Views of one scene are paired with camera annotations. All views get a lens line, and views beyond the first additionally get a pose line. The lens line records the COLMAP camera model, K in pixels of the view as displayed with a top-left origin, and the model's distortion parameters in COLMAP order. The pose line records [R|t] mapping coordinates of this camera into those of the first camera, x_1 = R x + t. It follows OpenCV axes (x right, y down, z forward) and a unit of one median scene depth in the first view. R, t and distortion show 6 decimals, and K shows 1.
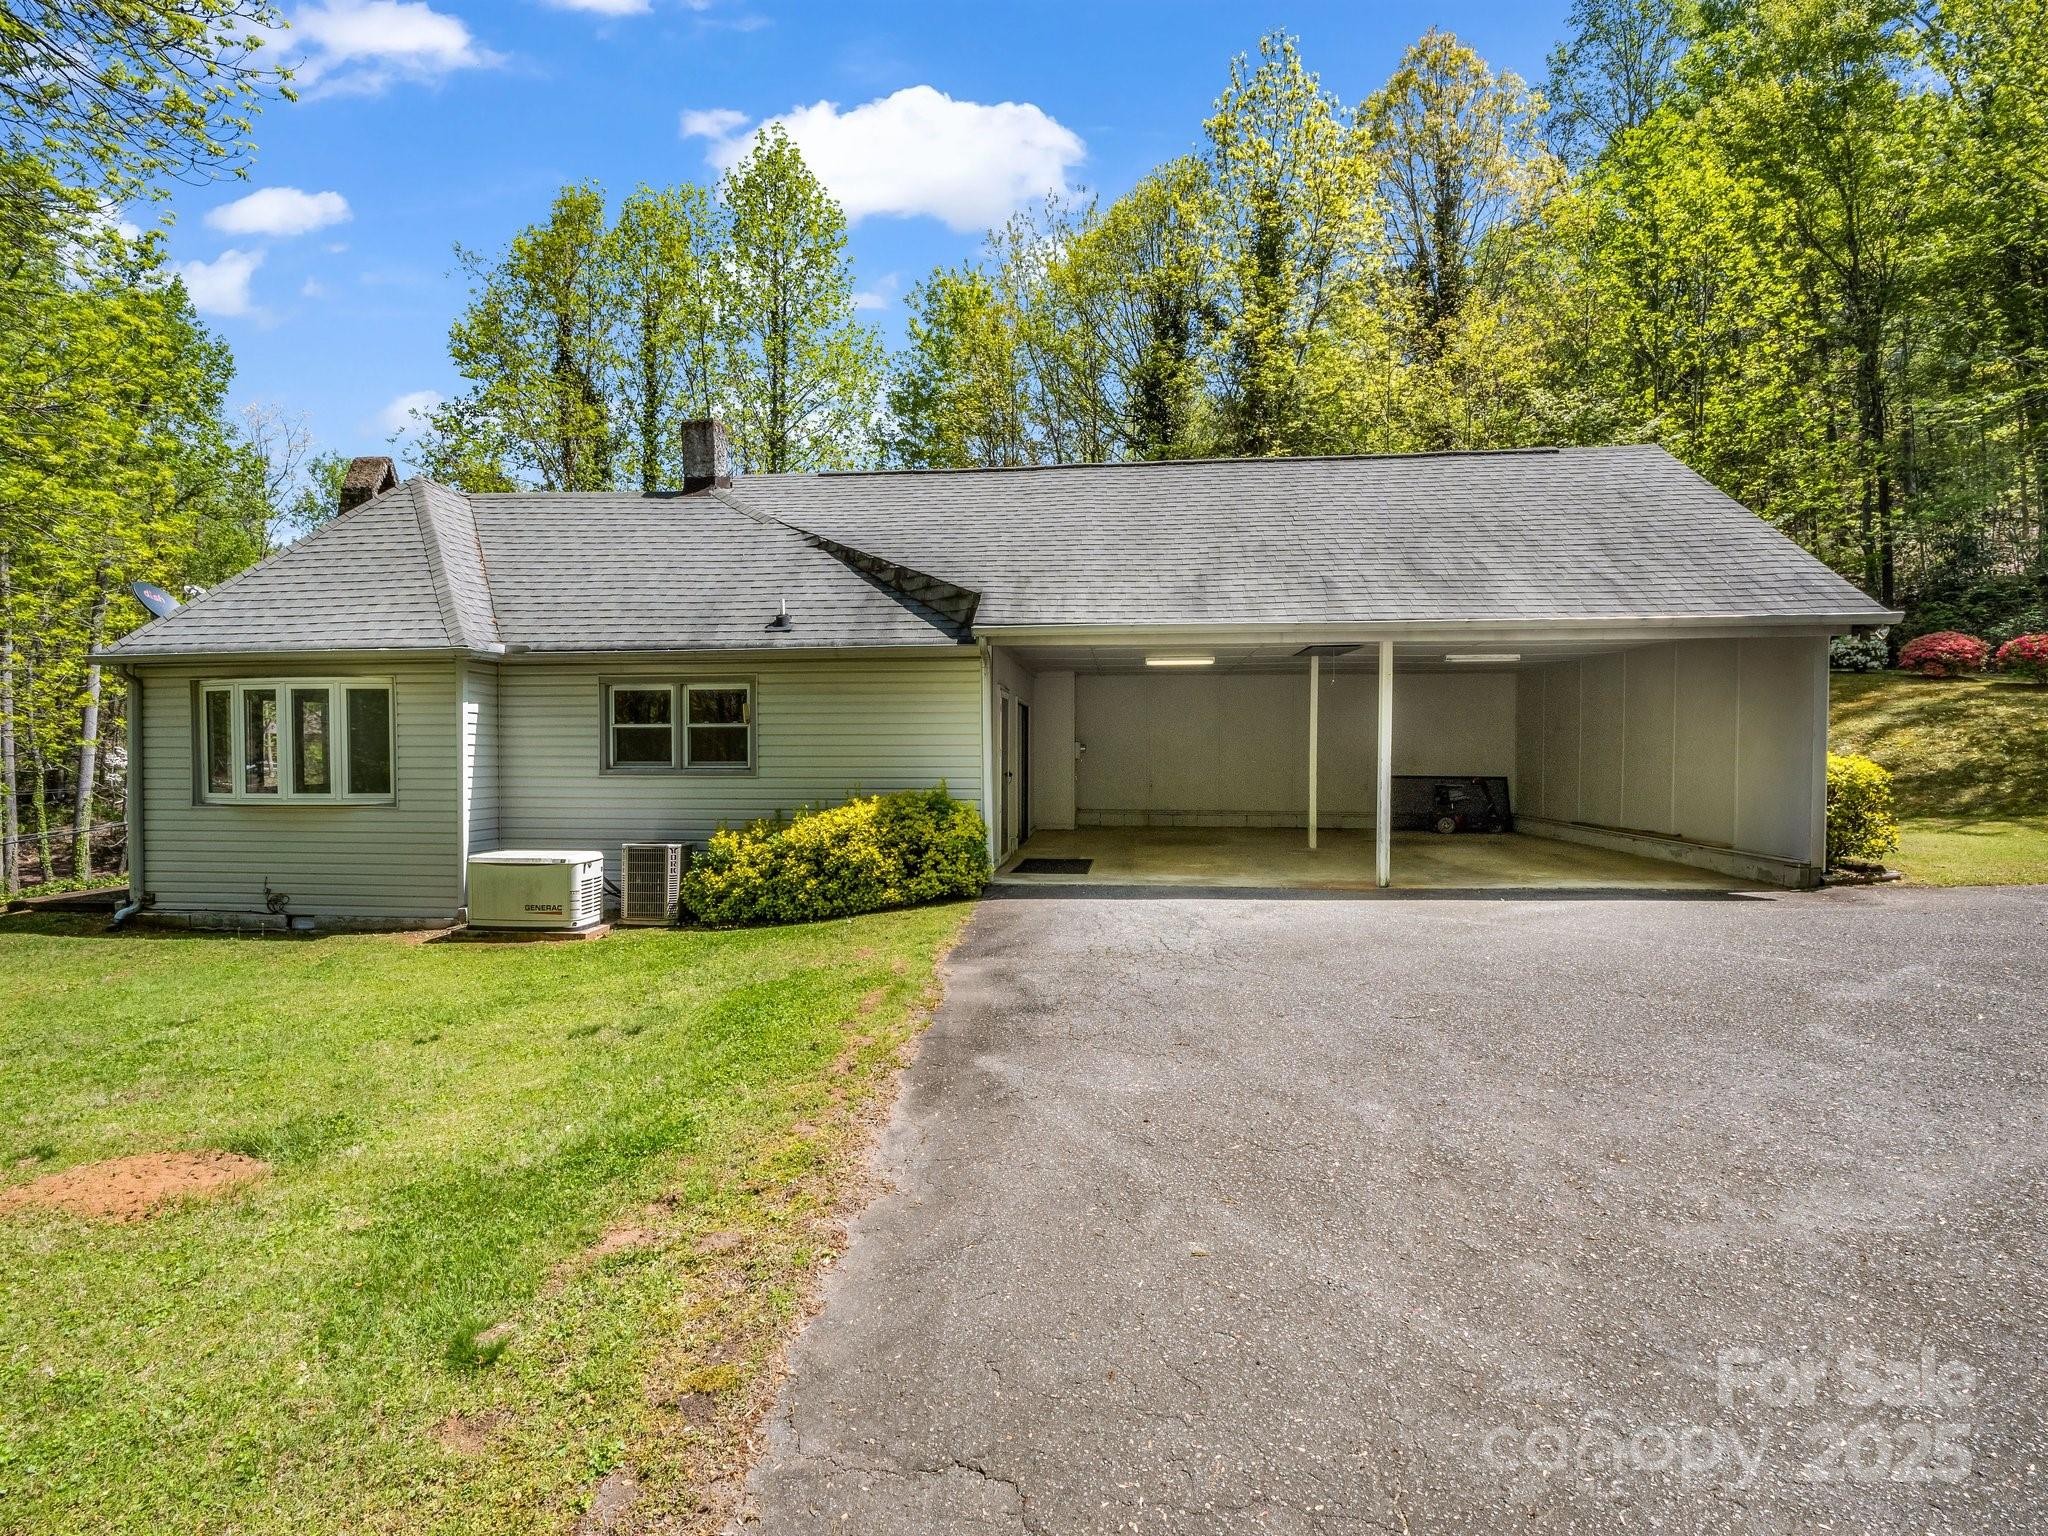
lens RADIAL K [[1015.2, 0, 1021.5], [0, 1015.2, 766.0], [0, 0, 1]] dist [-0.002181, -0.000512]
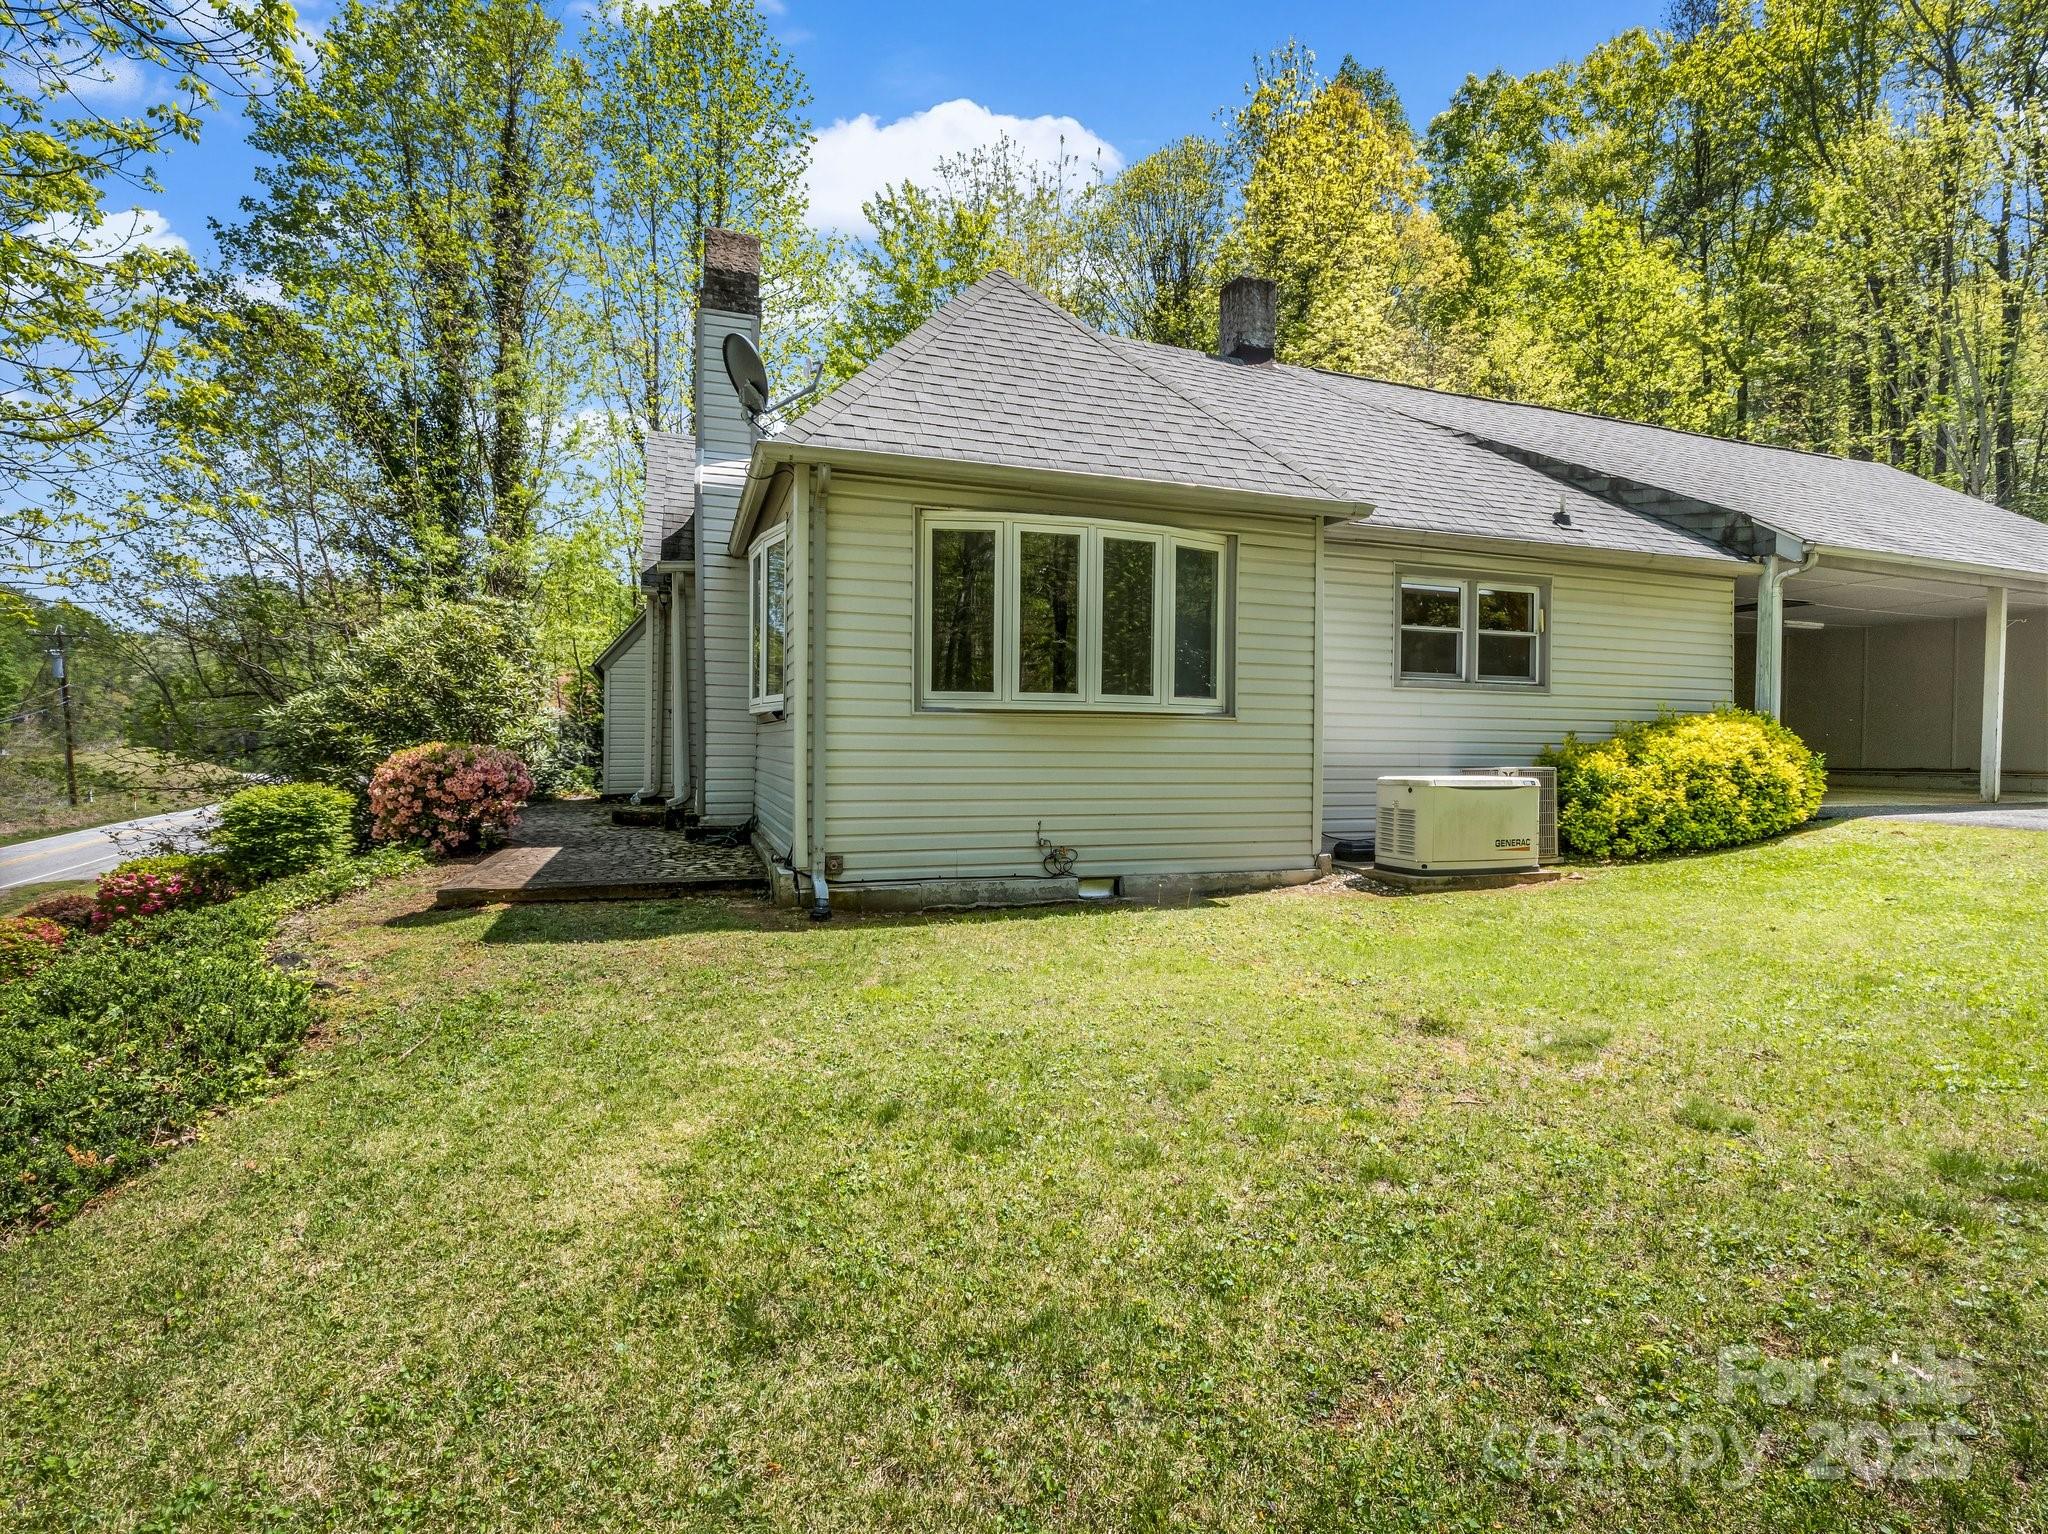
lens RADIAL K [[1015.2, 0, 1021.5], [0, 1015.2, 765.0], [0, 0, 1]] dist [-0.002181, -0.000512]
pose [[0.893564, 0.003377, 0.448922, -1.051957], [-0.004663, 0.999988, 0.001760, 0.071712], [-0.448911, -0.003666, 0.893569, 0.420923]]
